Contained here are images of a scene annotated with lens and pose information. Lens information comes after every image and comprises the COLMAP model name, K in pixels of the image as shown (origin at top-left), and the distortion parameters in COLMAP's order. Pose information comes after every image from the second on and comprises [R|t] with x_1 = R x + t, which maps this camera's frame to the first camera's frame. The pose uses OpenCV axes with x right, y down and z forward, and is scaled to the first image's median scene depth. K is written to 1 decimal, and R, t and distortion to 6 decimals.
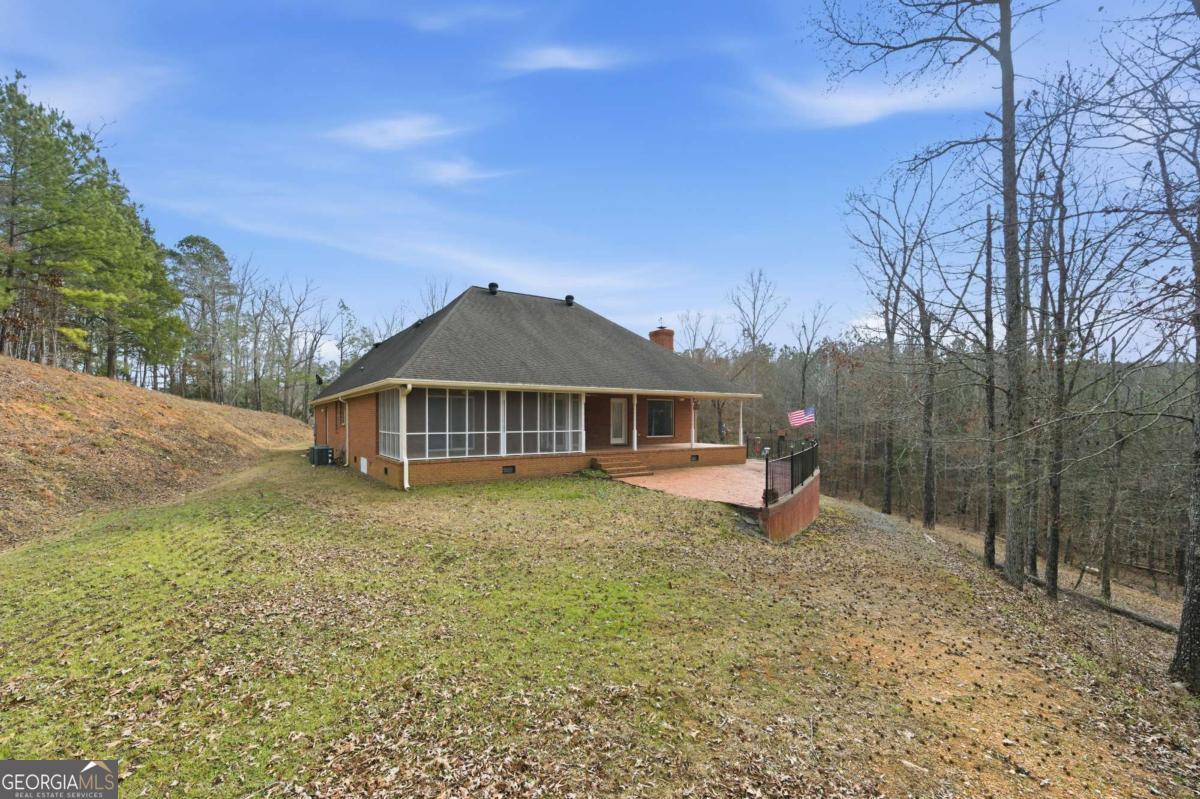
lens RADIAL K [[499.3, 0, 598.0], [0, 499.3, 407.4], [0, 0, 1]] dist [0.010330, -0.001200]
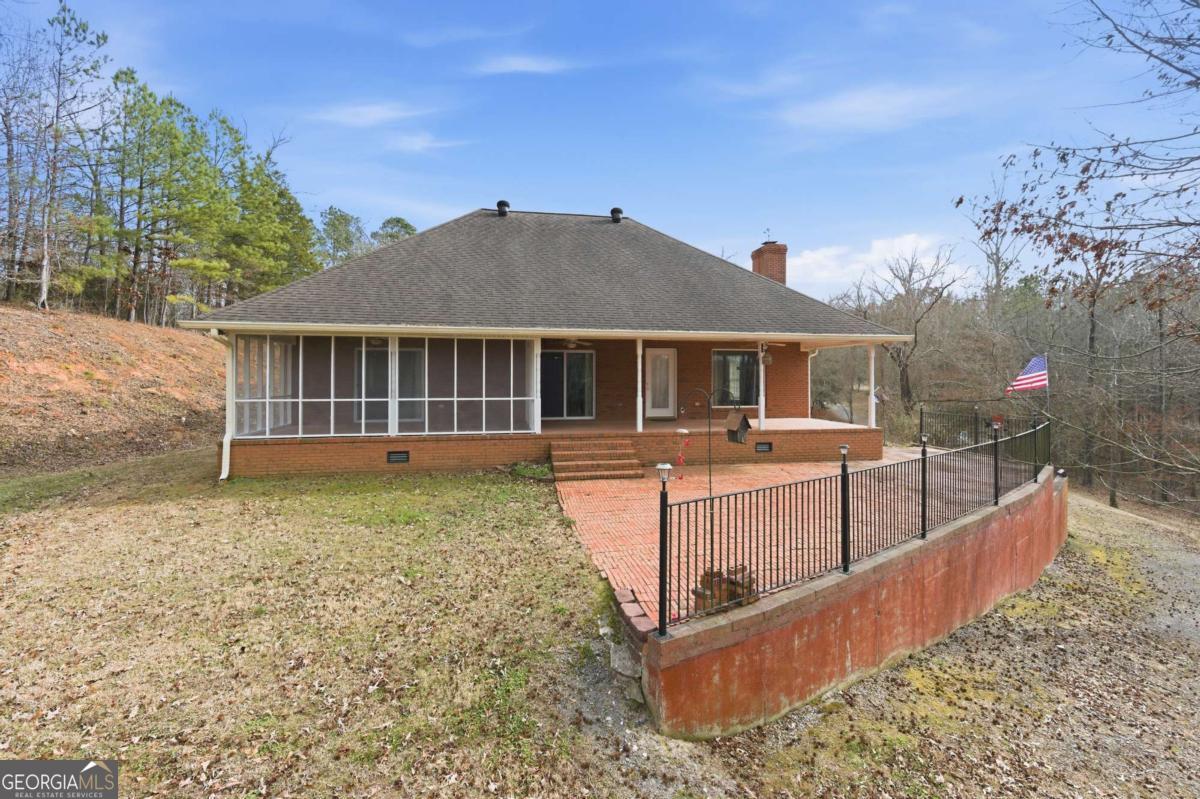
lens RADIAL K [[499.3, 0, 596.1], [0, 499.3, 370.1], [0, 0, 1]] dist [0.010330, -0.001200]
pose [[0.912956, -0.003602, -0.408041, 0.293952], [0.007080, 0.999950, 0.007012, 0.006826], [0.407996, -0.009290, 0.912937, 0.451492]]
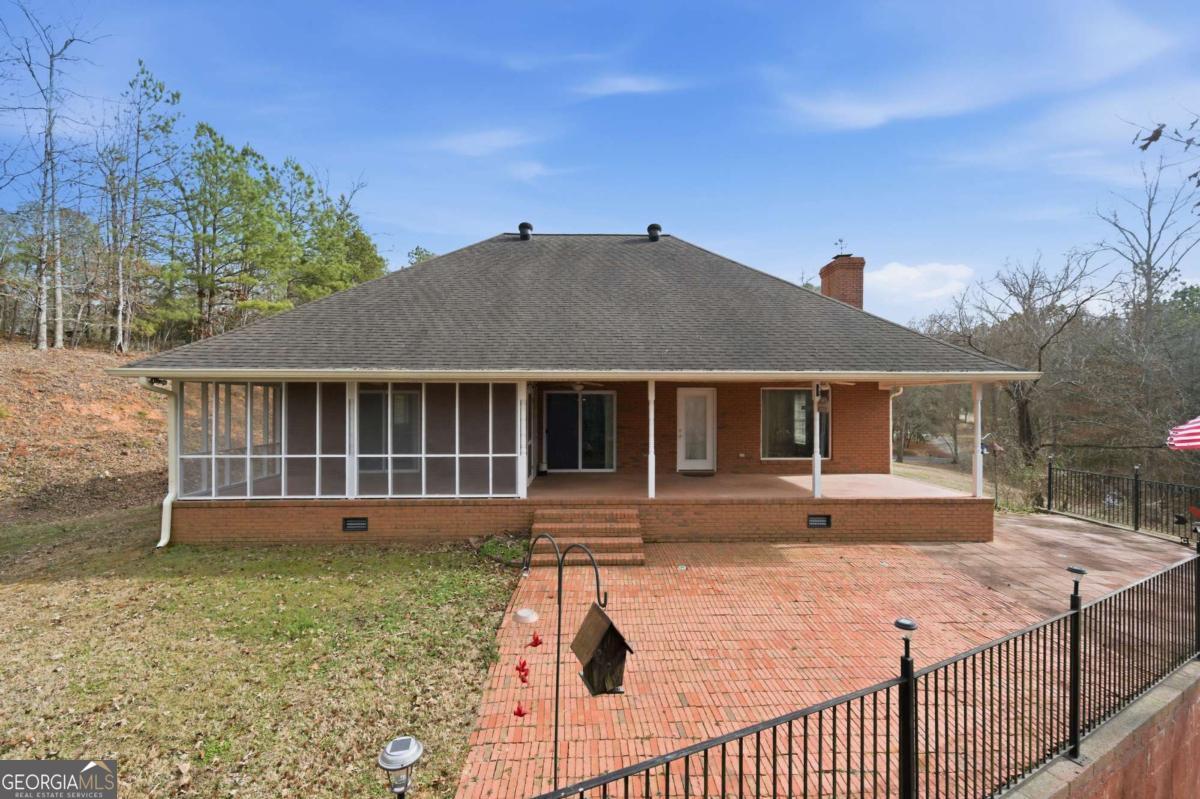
lens RADIAL K [[499.3, 0, 594.5], [0, 499.3, 404.1], [0, 0, 1]] dist [0.010330, -0.001200]
pose [[0.840094, -0.001138, -0.542440, 0.310145], [0.010289, 0.999851, 0.013838, -0.012398], [0.542344, -0.017207, 0.839981, 0.606057]]
